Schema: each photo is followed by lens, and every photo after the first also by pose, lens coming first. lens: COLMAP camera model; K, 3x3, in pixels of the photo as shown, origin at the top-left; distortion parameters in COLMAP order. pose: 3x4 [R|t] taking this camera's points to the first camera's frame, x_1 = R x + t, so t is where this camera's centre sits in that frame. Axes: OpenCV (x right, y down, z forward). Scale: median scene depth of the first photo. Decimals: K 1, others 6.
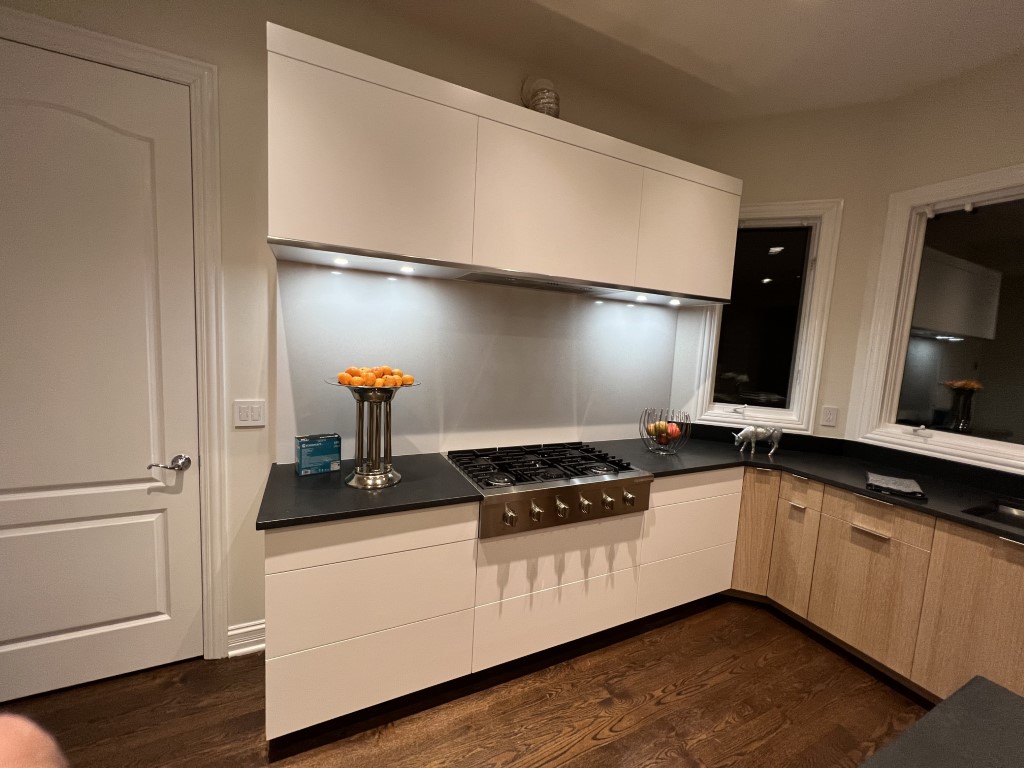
lens RADIAL K [[409.2, 0, 511.5], [0, 409.2, 382.3], [0, 0, 1]] dist [-0.003277, 0.000241]
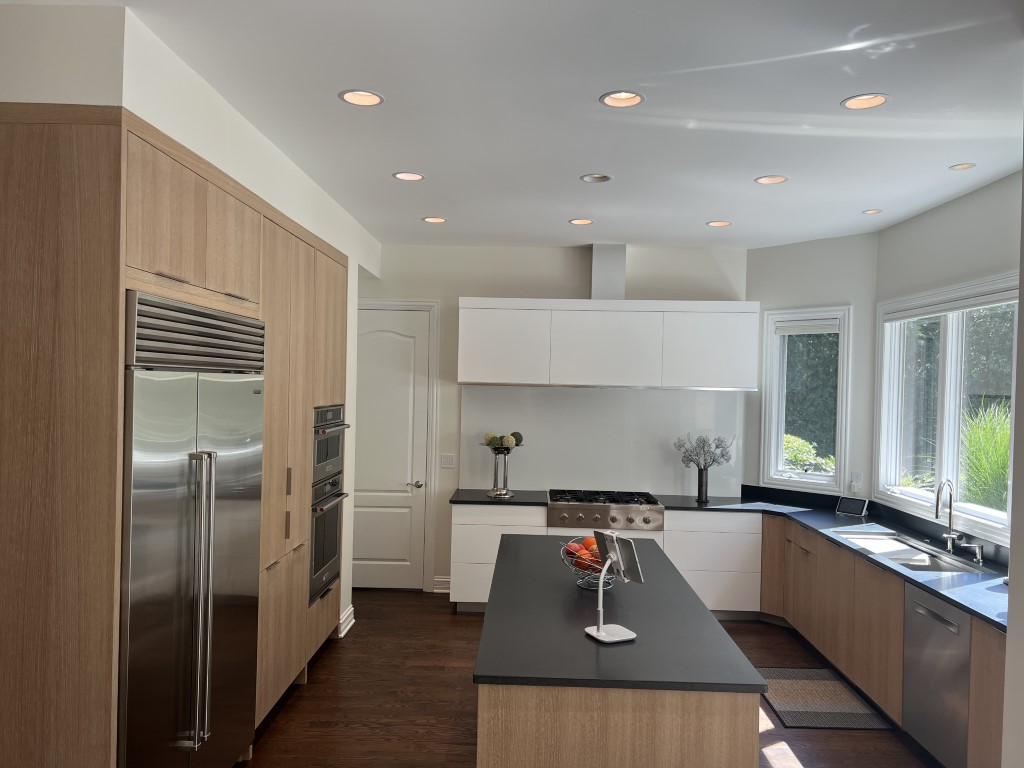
lens RADIAL K [[767.5, 0, 516.9], [0, 767.5, 389.1], [0, 0, 1]] dist [0.063335, -0.075635]
pose [[0.892397, -0.028966, -0.450321, 1.215814], [-0.021456, 0.994085, -0.106462, 0.106809], [0.450742, 0.104669, 0.886497, -1.976156]]
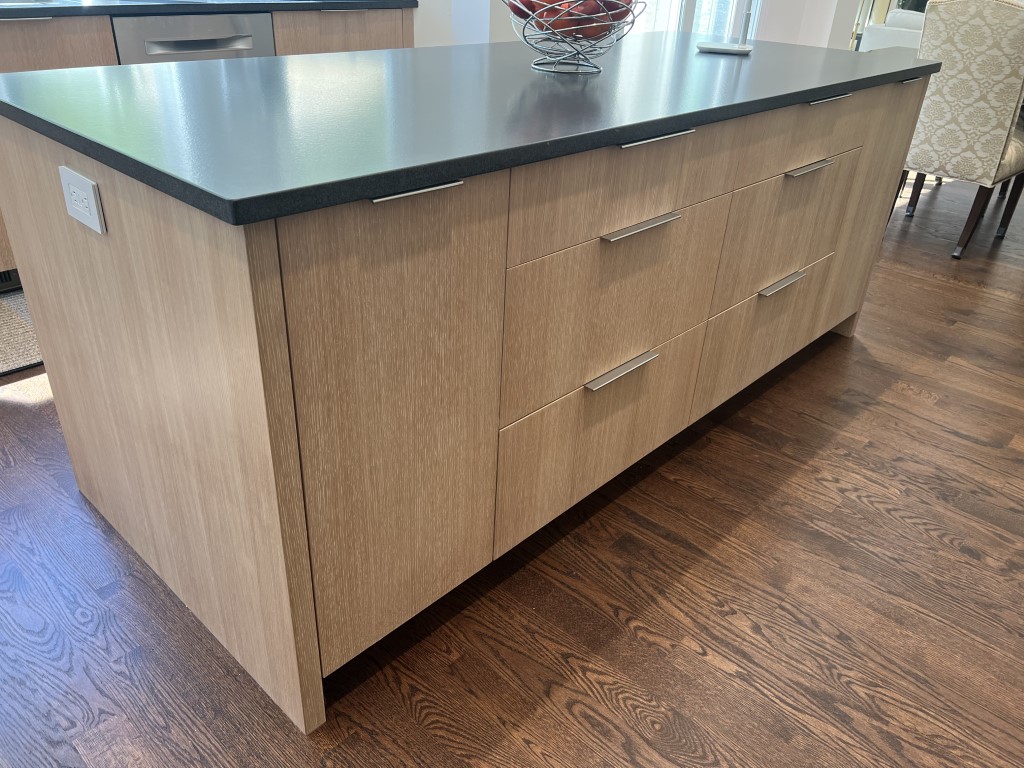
lens RADIAL K [[767.5, 0, 512.3], [0, 767.5, 382.5], [0, 0, 1]] dist [0.063335, -0.075635]
pose [[-0.360739, -0.517247, 0.776095, -0.362209], [0.027521, 0.825859, 0.563205, 0.159469], [-0.932261, 0.224529, -0.283684, 0.220190]]
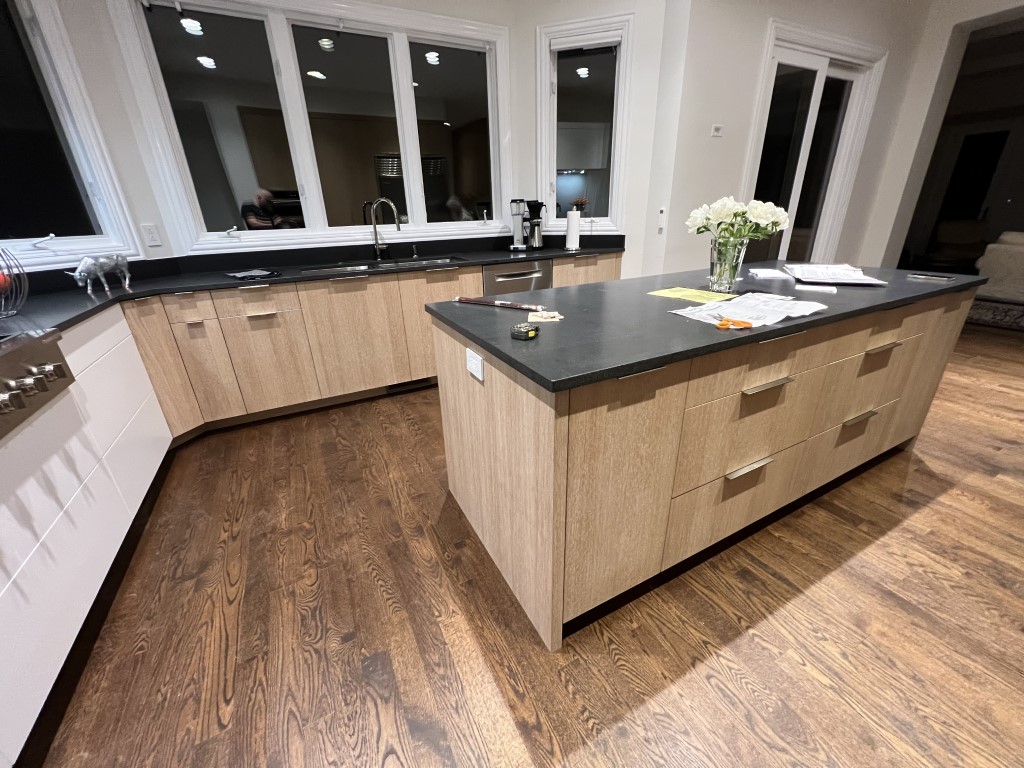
lens RADIAL K [[409.2, 0, 510.4], [0, 409.2, 381.6], [0, 0, 1]] dist [-0.003277, 0.000241]
pose [[-0.032762, -0.431149, 0.901686, -0.333782], [0.128506, 0.892865, 0.431600, 0.112265], [-0.991167, 0.130012, 0.026154, 0.254020]]
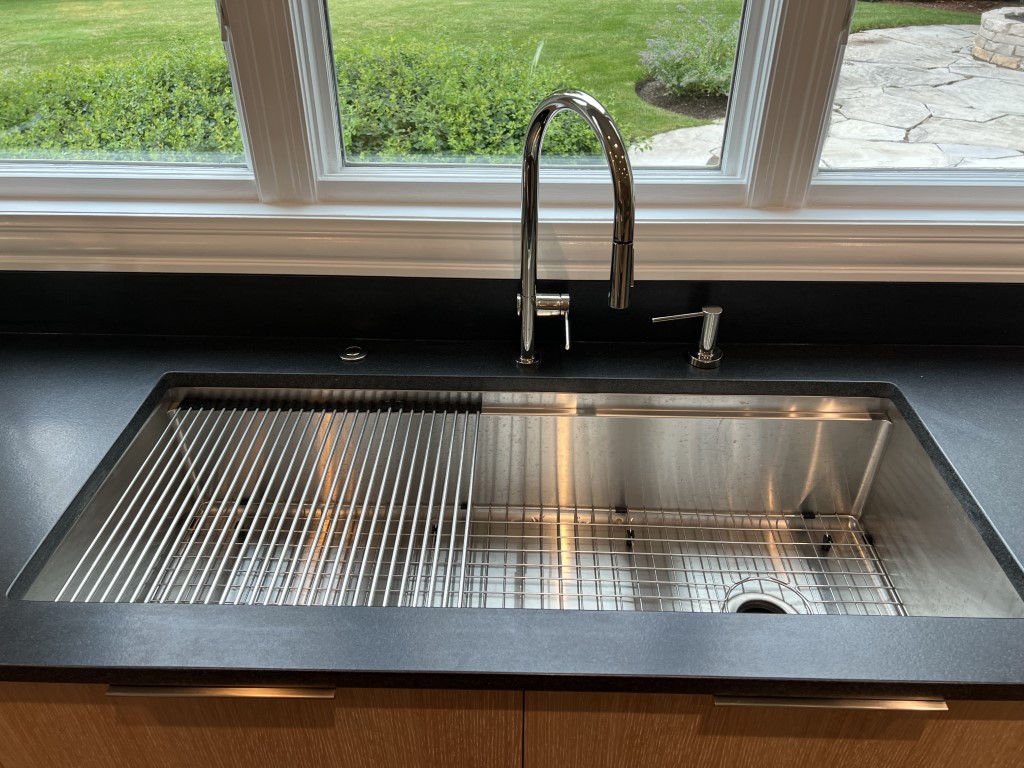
lens RADIAL K [[767.5, 0, 522.0], [0, 767.5, 381.7], [0, 0, 1]] dist [0.063335, -0.075635]
pose [[0.447915, -0.544408, 0.709219, 0.858588], [0.111361, 0.821036, 0.559909, -0.022924], [-0.887114, -0.171813, 0.428381, 0.469994]]
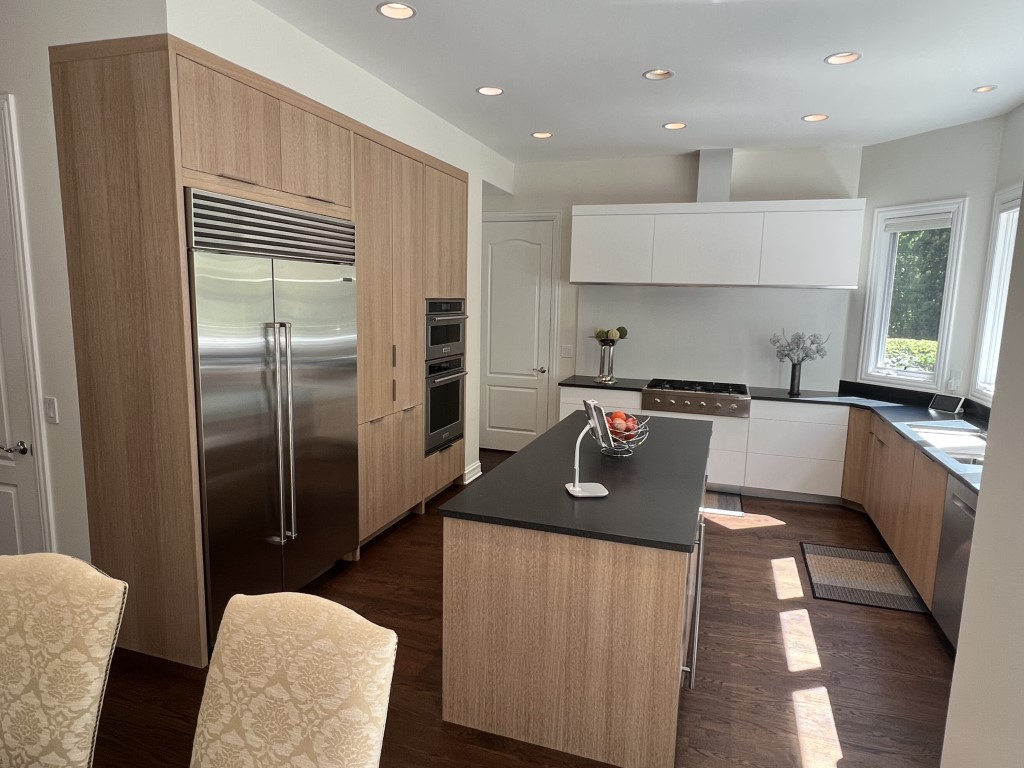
lens RADIAL K [[628.8, 0, 514.7], [0, 628.8, 387.3], [0, 0, 1]] dist [-0.007190, 0.001984]
pose [[0.712374, 0.065619, -0.698726, 1.508637], [-0.056621, 0.997747, 0.035974, 0.153556], [0.699512, 0.013936, 0.714485, -1.597925]]
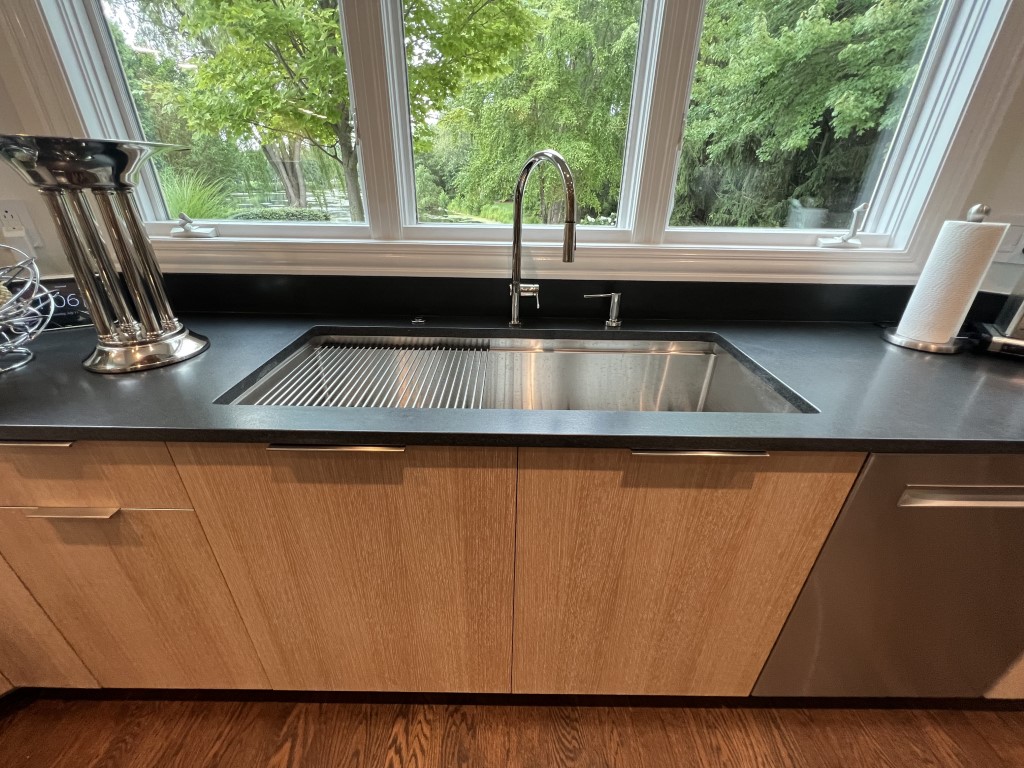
lens RADIAL K [[409.2, 0, 511.4], [0, 409.2, 380.2], [0, 0, 1]] dist [-0.003277, 0.000241]
pose [[0.435758, -0.436950, 0.786886, 0.801952], [0.098337, 0.892135, 0.440937, 0.121019], [-0.894676, -0.114762, 0.431723, 0.472497]]
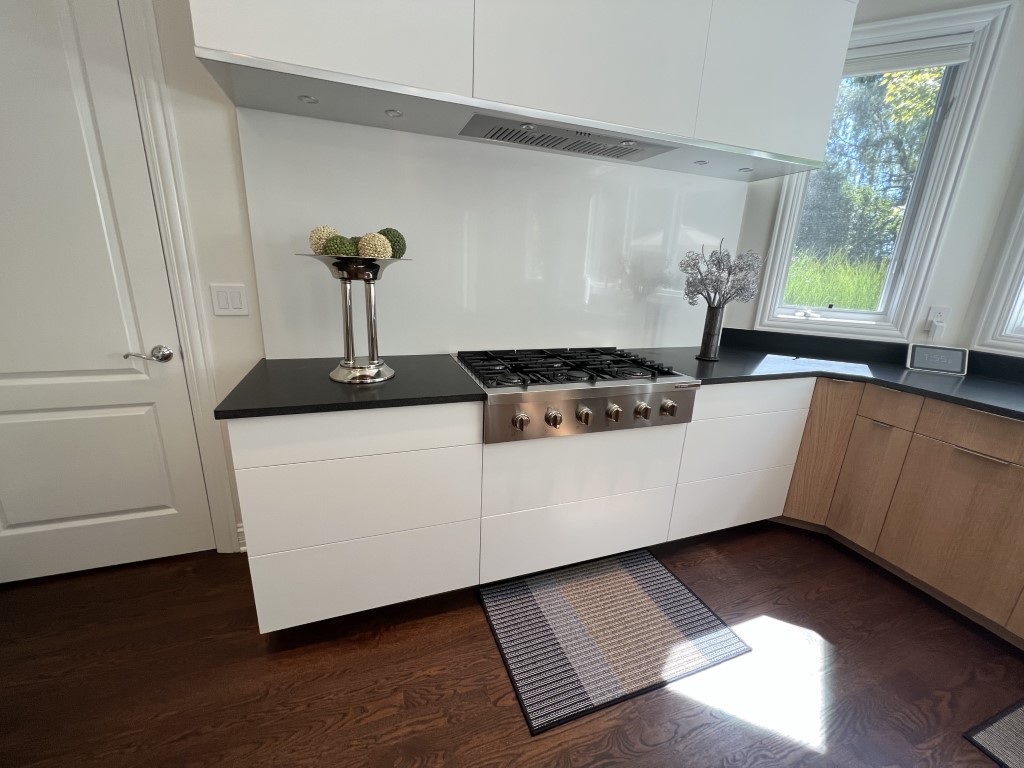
lens RADIAL K [[409.2, 0, 509.6], [0, 409.2, 381.7], [0, 0, 1]] dist [-0.003277, 0.000241]
pose [[0.994271, 0.017841, -0.105394, 0.052884], [0.000132, 0.985768, 0.168111, 0.092296], [0.106893, -0.167162, 0.980118, 0.155801]]
